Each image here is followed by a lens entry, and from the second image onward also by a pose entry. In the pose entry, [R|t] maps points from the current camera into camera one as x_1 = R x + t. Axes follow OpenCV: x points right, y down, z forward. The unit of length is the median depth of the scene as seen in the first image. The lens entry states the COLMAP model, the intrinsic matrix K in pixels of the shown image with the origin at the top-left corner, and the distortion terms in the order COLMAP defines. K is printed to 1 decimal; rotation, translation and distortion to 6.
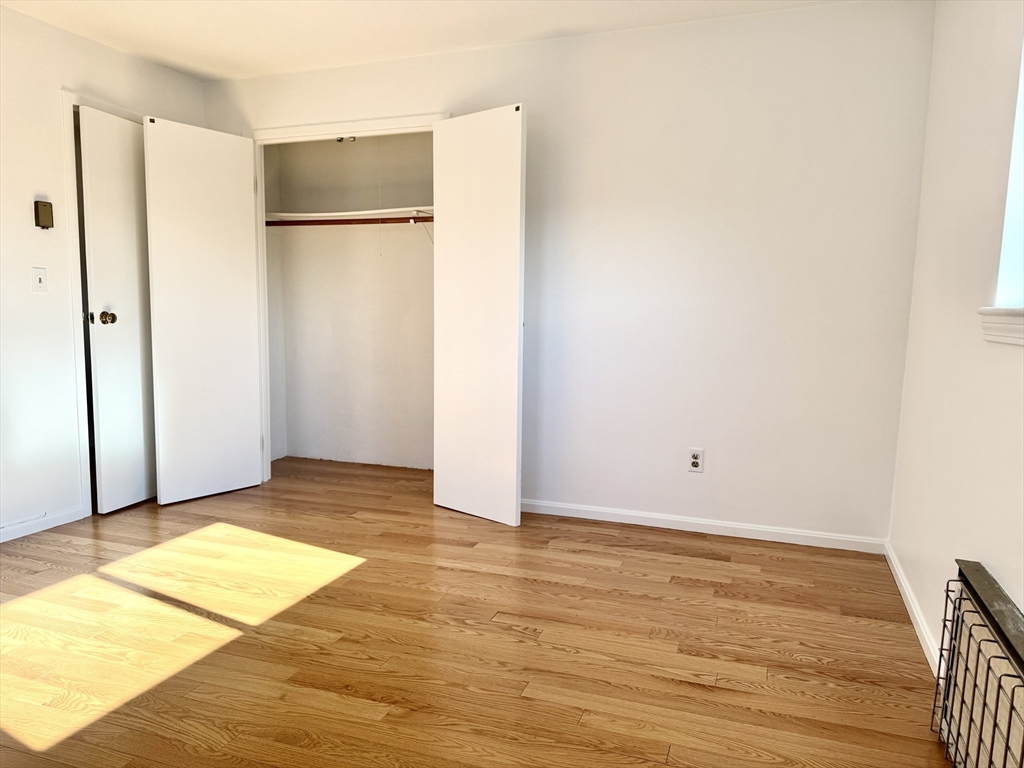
lens RADIAL K [[720.4, 0, 513.1], [0, 720.4, 387.6], [0, 0, 1]] dist [0.076472, -0.095465]
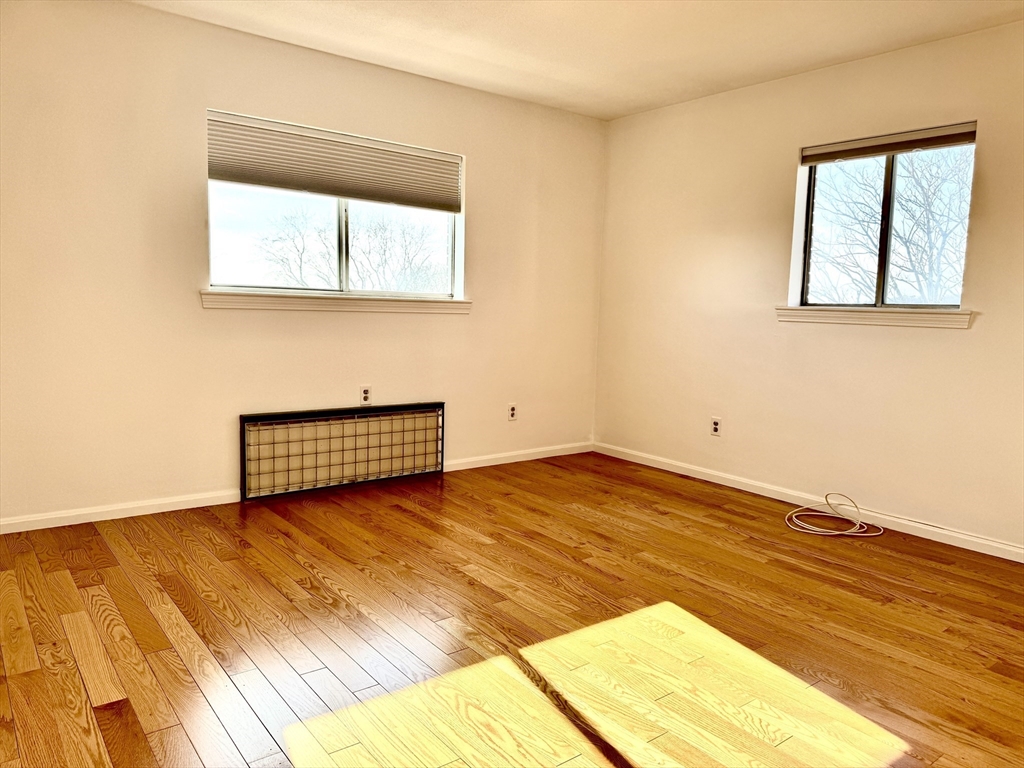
lens RADIAL K [[720.4, 0, 513.1], [0, 720.4, 387.6], [0, 0, 1]] dist [0.076472, -0.095465]
pose [[-0.845936, -0.097665, 0.524266, -0.845470], [0.019705, 0.976691, 0.213743, -0.202594], [-0.532921, 0.191143, -0.824293, 1.761262]]
